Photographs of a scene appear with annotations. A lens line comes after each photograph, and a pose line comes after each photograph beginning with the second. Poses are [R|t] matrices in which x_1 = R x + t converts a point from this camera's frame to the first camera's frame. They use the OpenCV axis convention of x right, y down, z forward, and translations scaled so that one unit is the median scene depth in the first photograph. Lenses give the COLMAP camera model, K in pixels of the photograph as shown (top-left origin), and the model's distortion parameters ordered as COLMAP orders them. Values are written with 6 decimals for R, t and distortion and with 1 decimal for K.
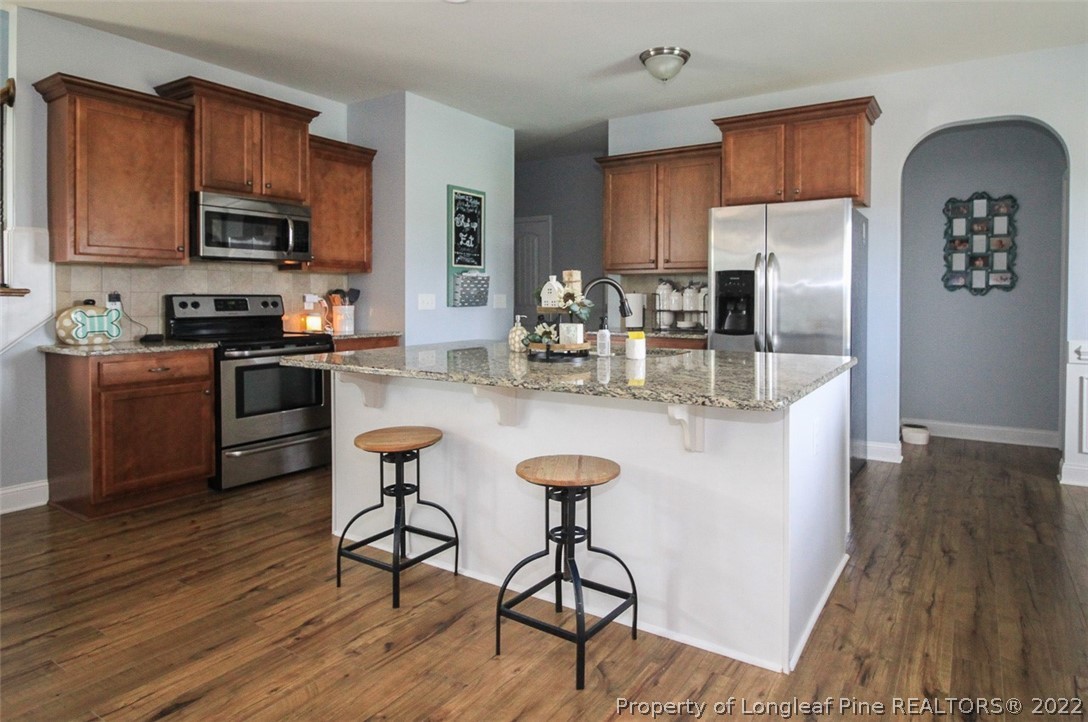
lens RADIAL K [[615.2, 0, 572.3], [0, 615.2, 308.4], [0, 0, 1]] dist [-0.002725, -0.009747]
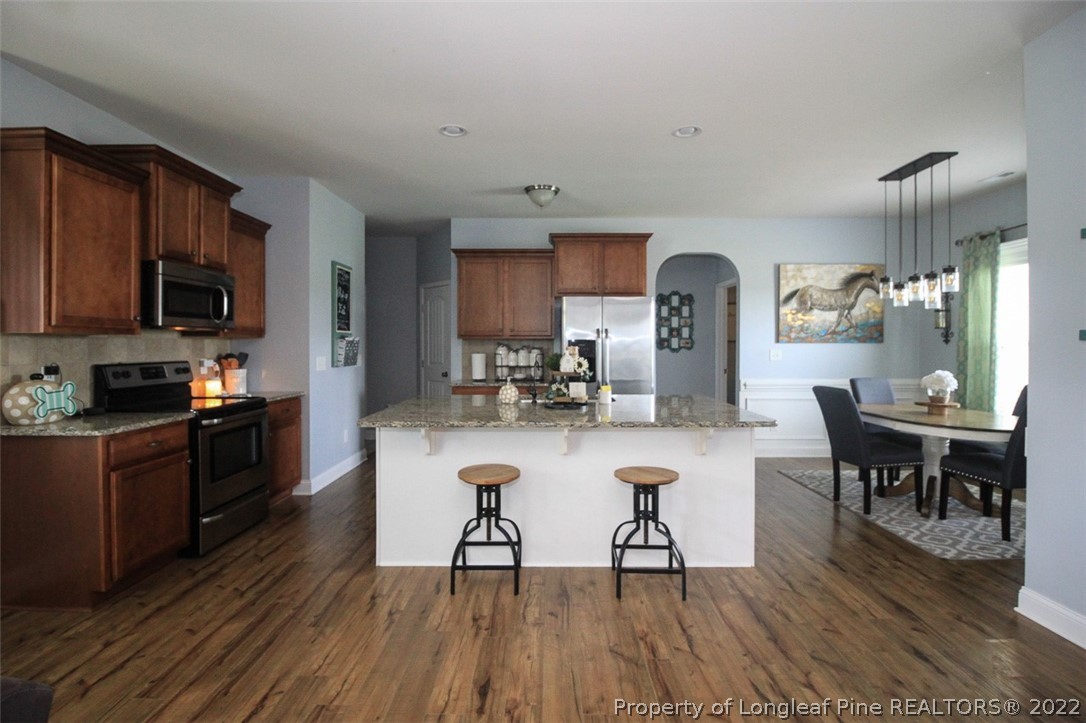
lens RADIAL K [[519.8, 0, 516.6], [0, 519.8, 350.7], [0, 0, 1]] dist [-0.012881, -0.005570]
pose [[0.865054, -0.009670, 0.501585, -0.456781], [0.013417, 0.999903, -0.003861, -0.029814], [-0.501499, 0.010070, 0.865100, -0.006290]]
